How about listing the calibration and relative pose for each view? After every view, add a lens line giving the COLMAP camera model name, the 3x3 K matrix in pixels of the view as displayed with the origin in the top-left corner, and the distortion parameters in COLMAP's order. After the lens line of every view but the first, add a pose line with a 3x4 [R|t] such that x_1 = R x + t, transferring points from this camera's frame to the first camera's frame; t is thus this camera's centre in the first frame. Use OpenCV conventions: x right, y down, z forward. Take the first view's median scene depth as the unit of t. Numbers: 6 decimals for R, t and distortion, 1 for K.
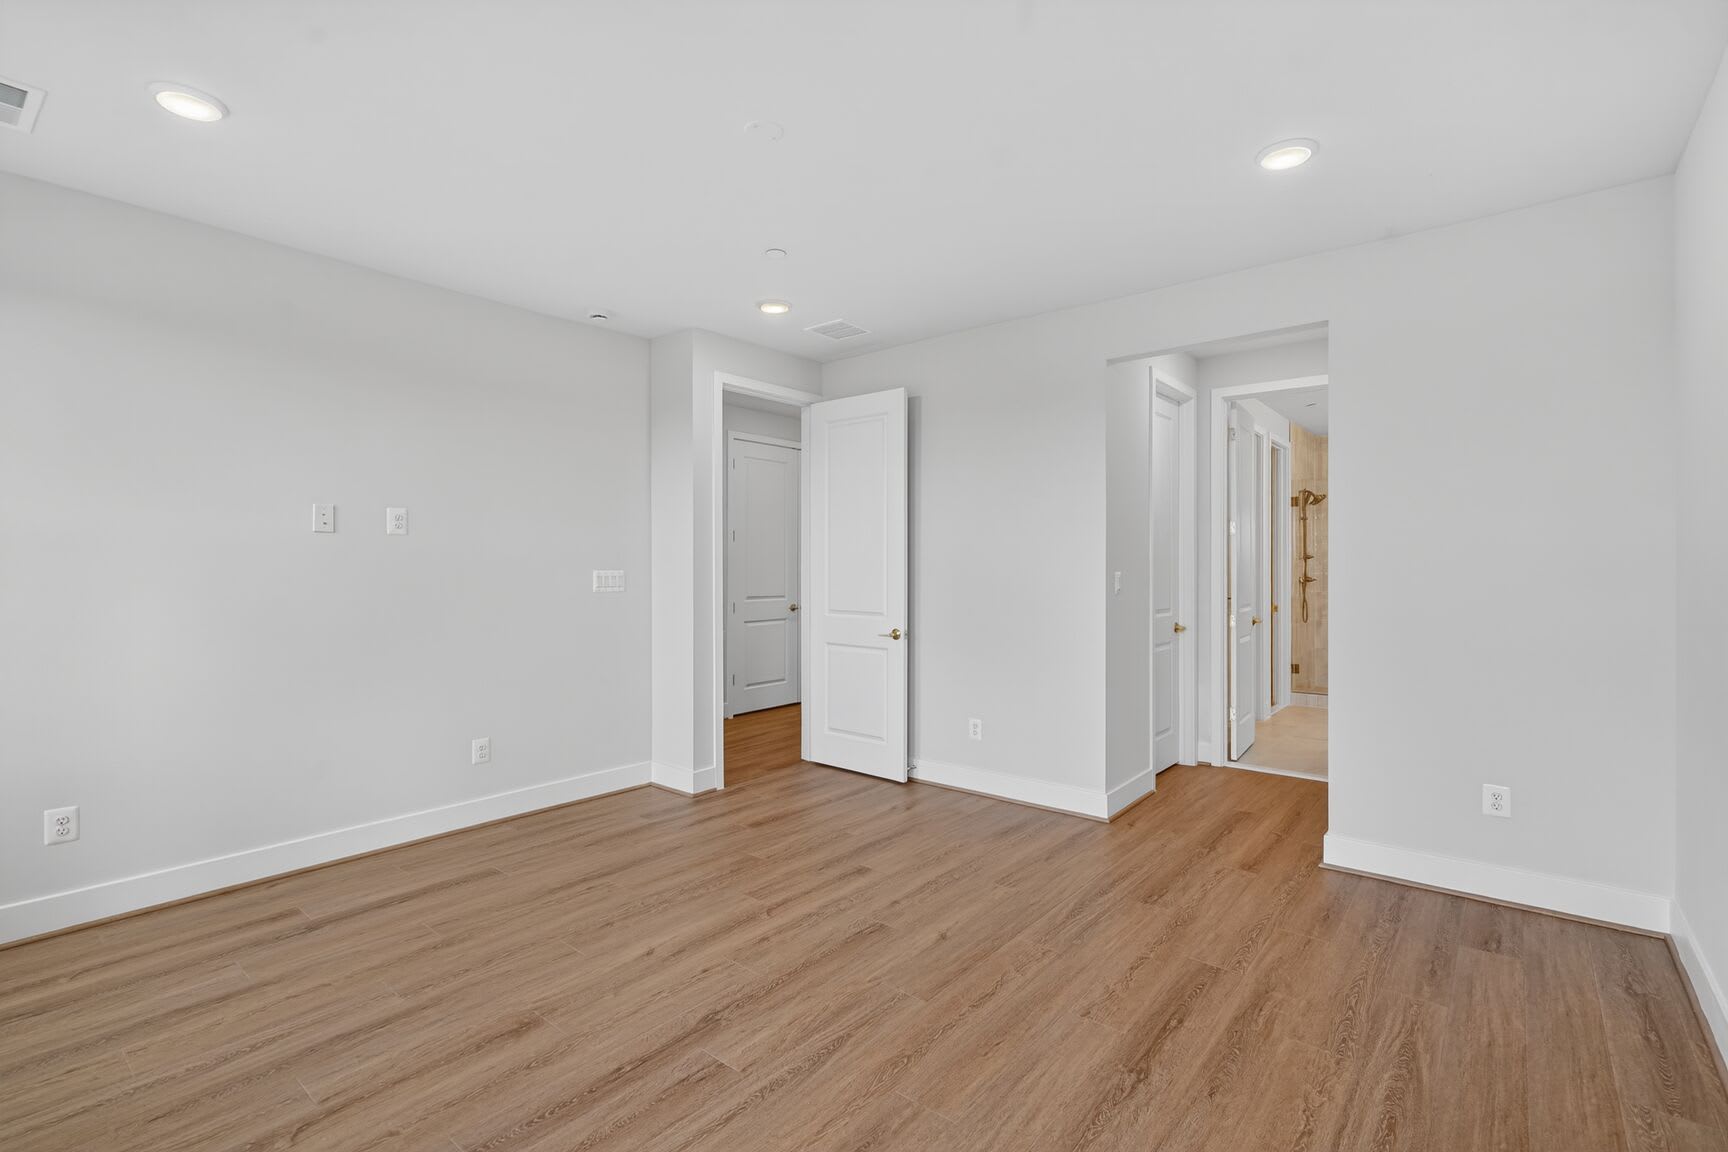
lens RADIAL K [[785.1, 0, 864.0], [0, 785.1, 568.8], [0, 0, 1]] dist [-0.001749, -0.000050]
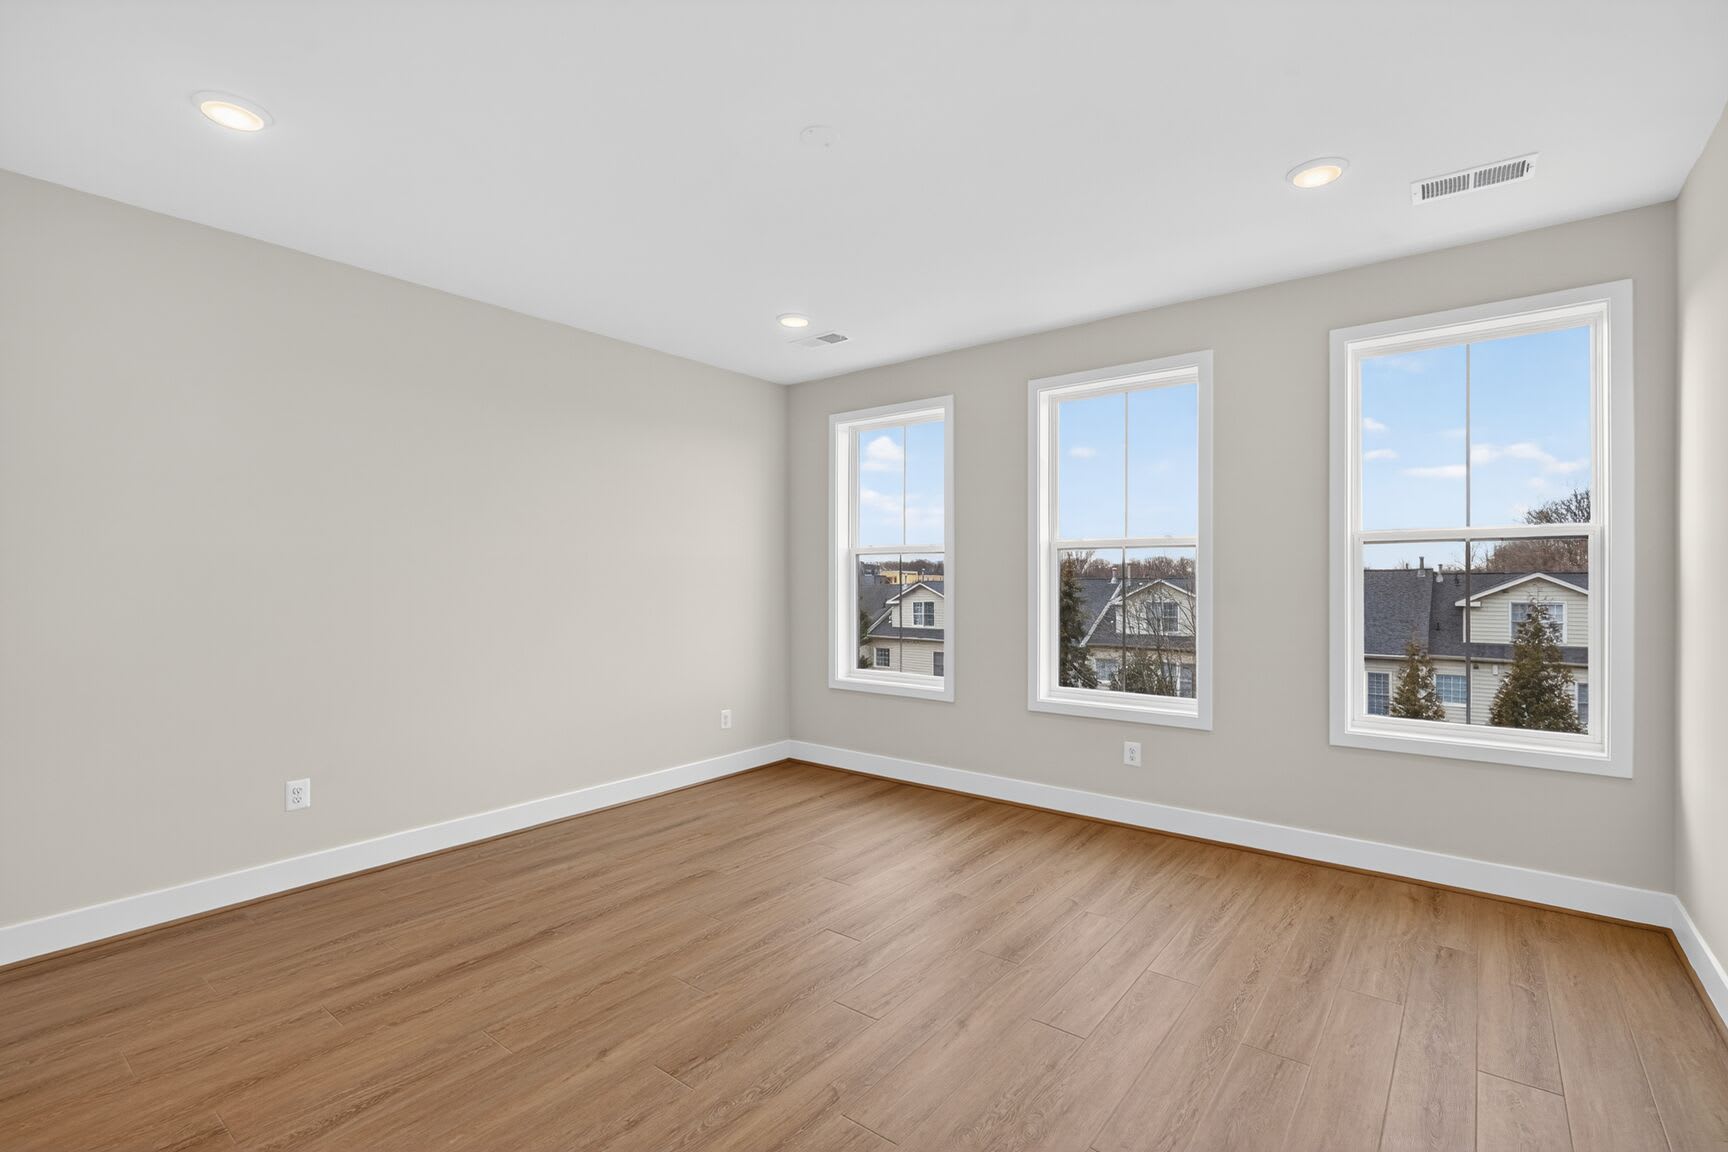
lens RADIAL K [[785.1, 0, 863.6], [0, 785.1, 577.7], [0, 0, 1]] dist [-0.001749, -0.000050]
pose [[-0.999715, 0.004823, -0.023389, -0.150338], [0.004619, 0.999951, 0.008793, -0.010321], [0.023431, 0.008682, -0.999688, 1.886435]]
